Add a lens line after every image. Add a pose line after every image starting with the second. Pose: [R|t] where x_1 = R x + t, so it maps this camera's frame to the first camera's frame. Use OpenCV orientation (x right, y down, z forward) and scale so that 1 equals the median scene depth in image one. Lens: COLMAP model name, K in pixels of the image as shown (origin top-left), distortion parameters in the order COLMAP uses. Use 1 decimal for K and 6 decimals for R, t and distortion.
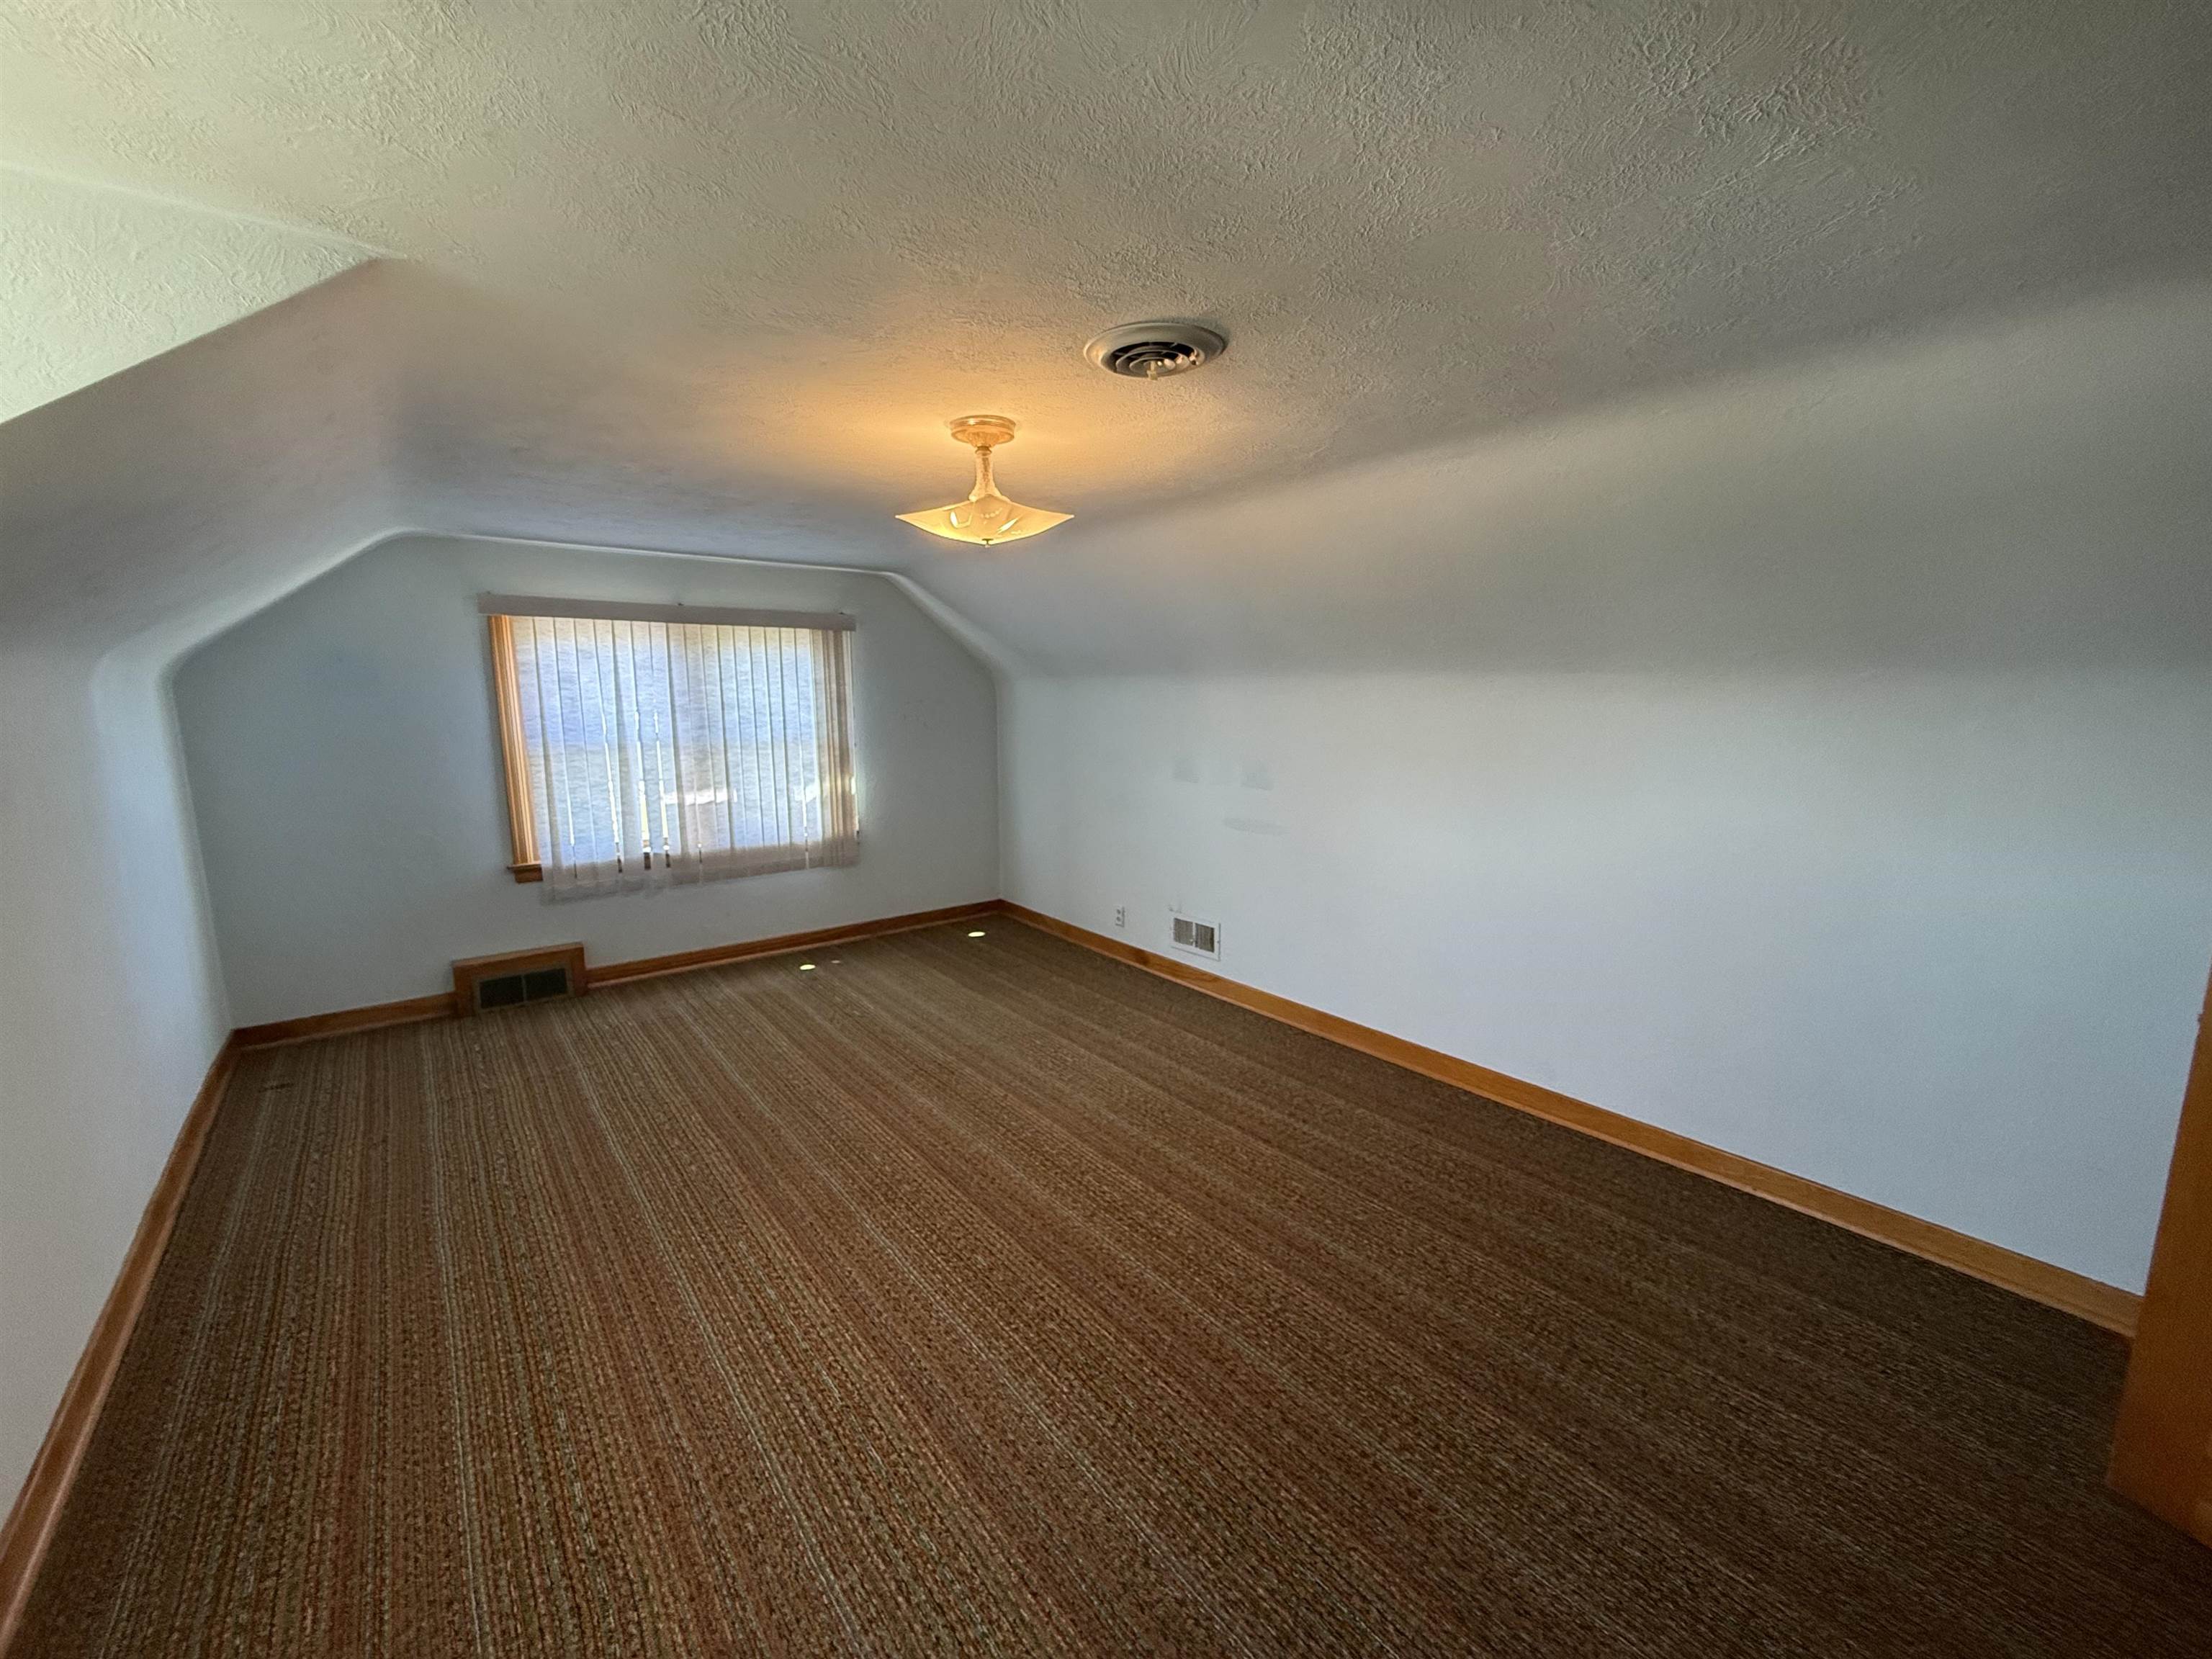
lens RADIAL K [[881.4, 0, 1098.9], [0, 881.4, 828.4], [0, 0, 1]] dist [-0.003984, 0.000385]
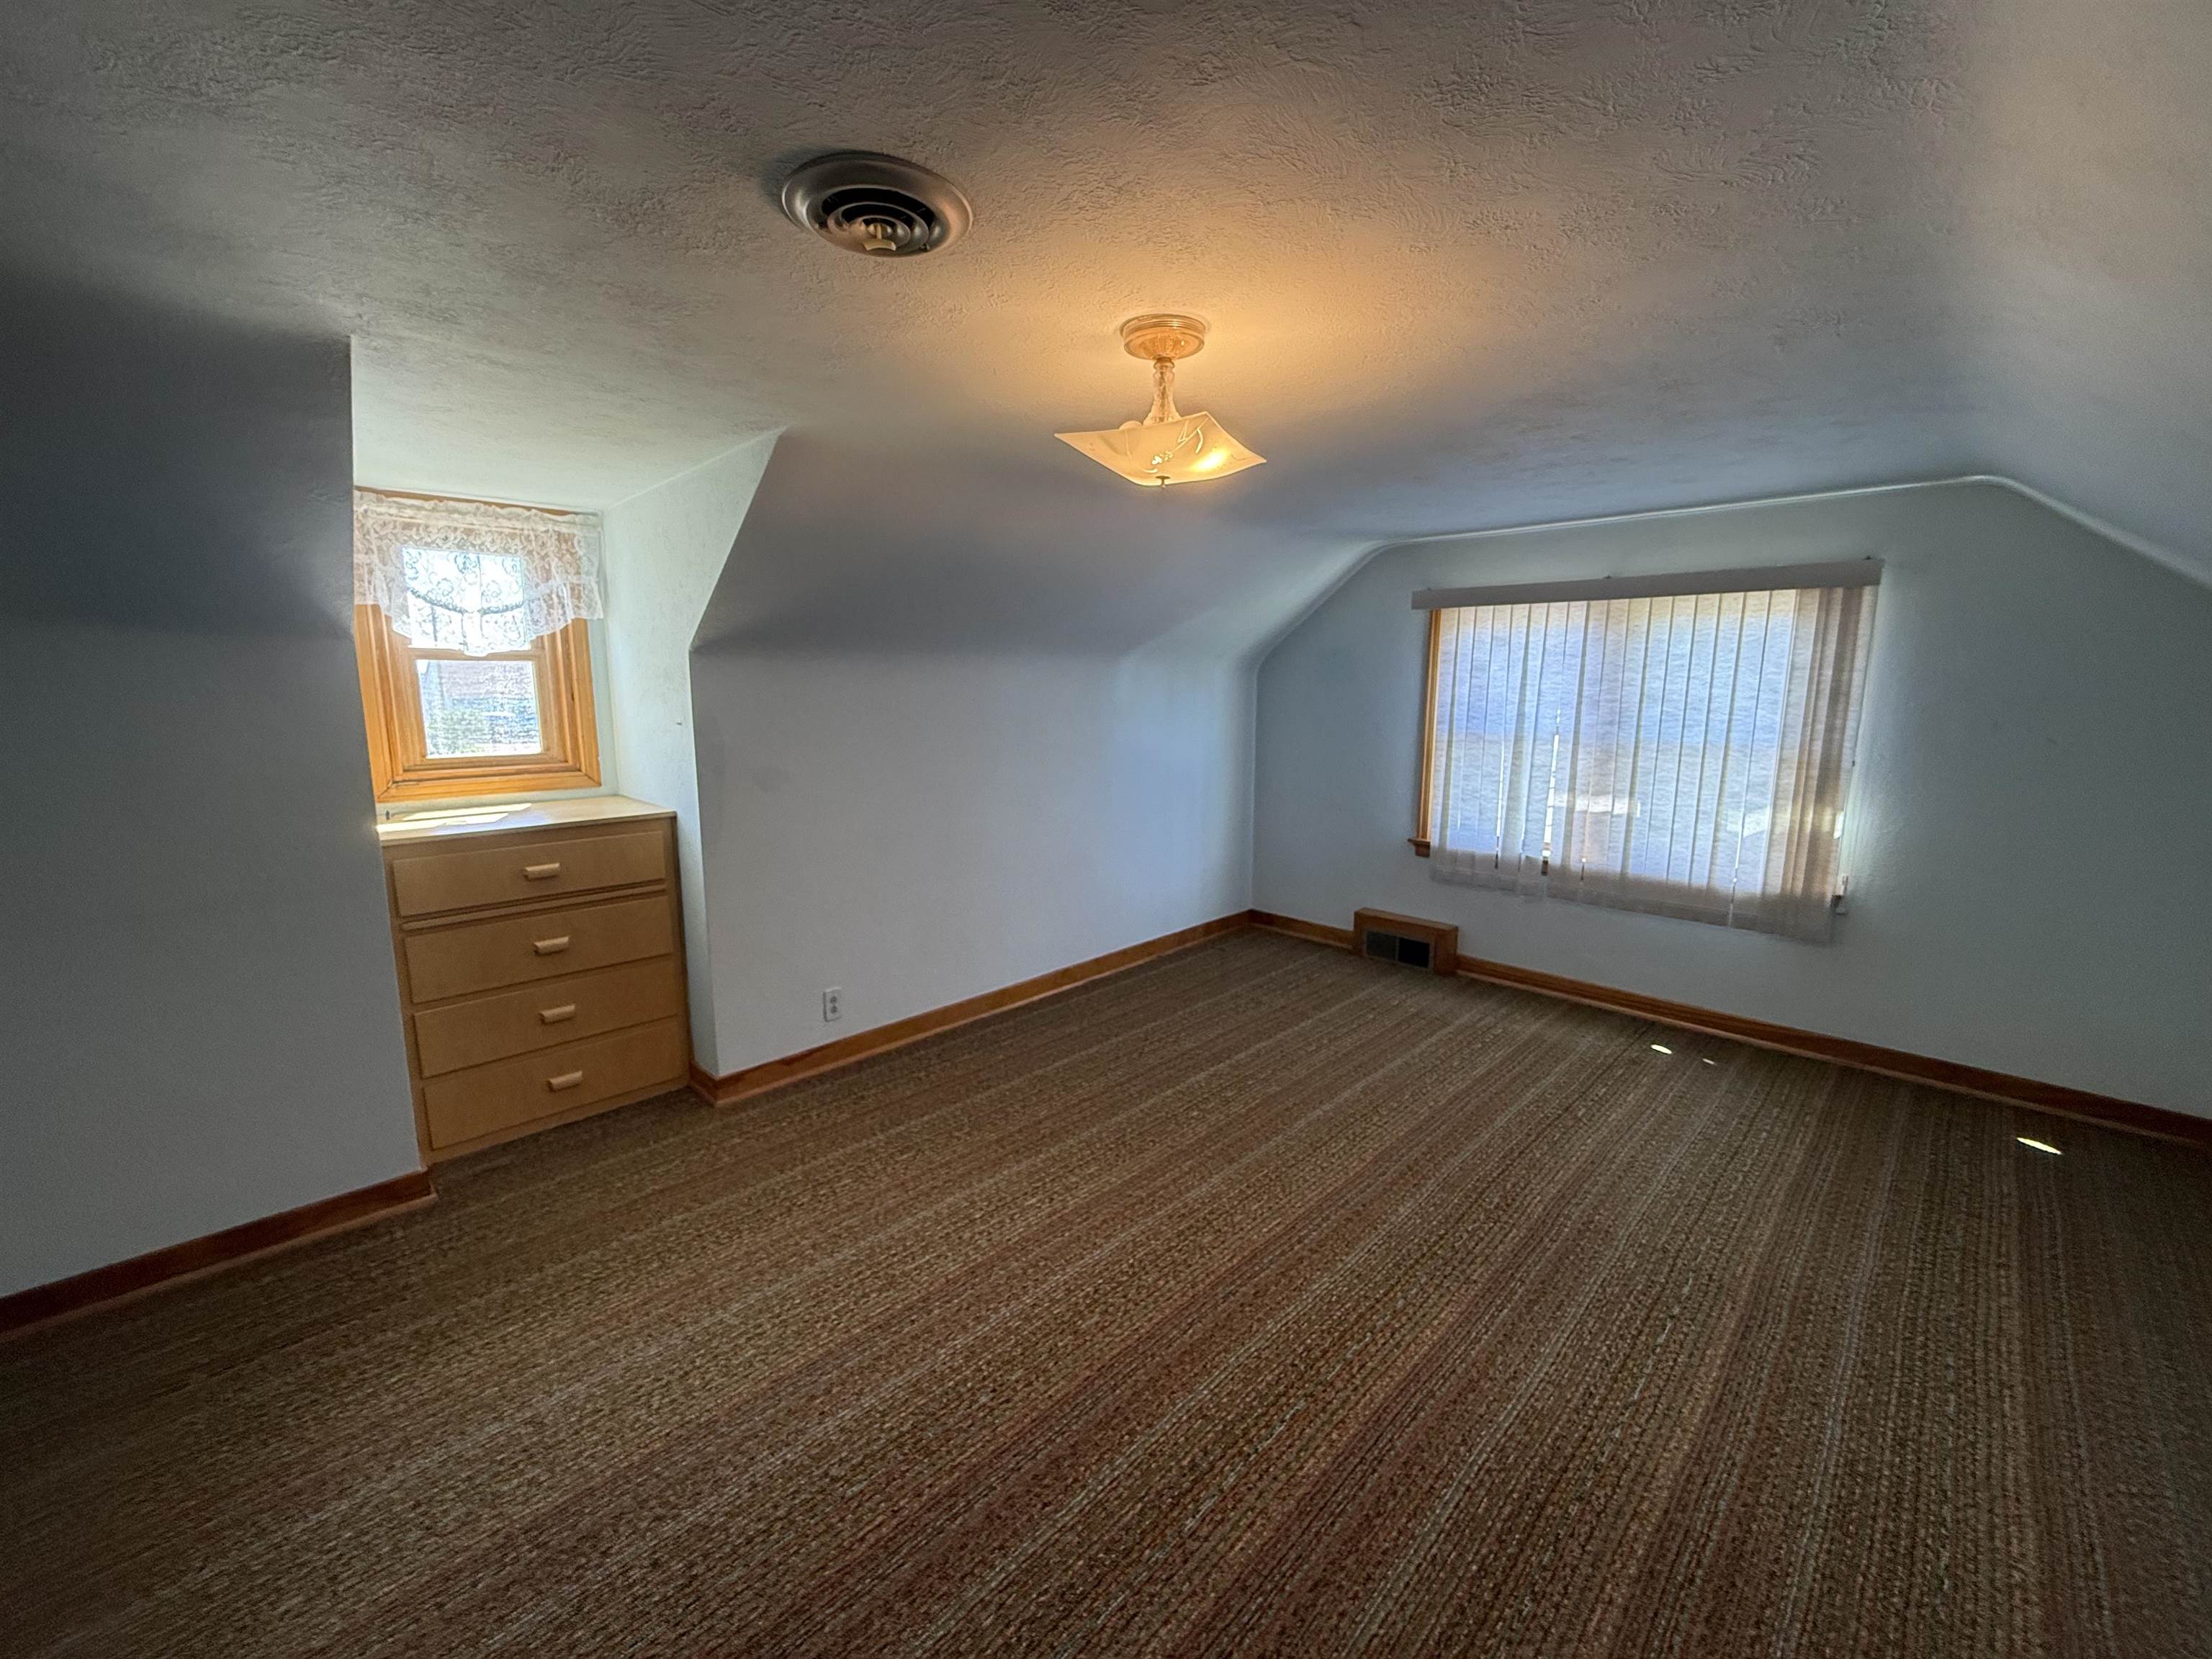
lens RADIAL K [[881.4, 0, 1098.9], [0, 881.4, 828.6], [0, 0, 1]] dist [-0.003984, 0.000385]
pose [[0.113886, 0.161675, -0.980251, 0.347315], [-0.158967, 0.976923, 0.142657, -0.061266], [0.980693, 0.139581, 0.136959, 0.441921]]
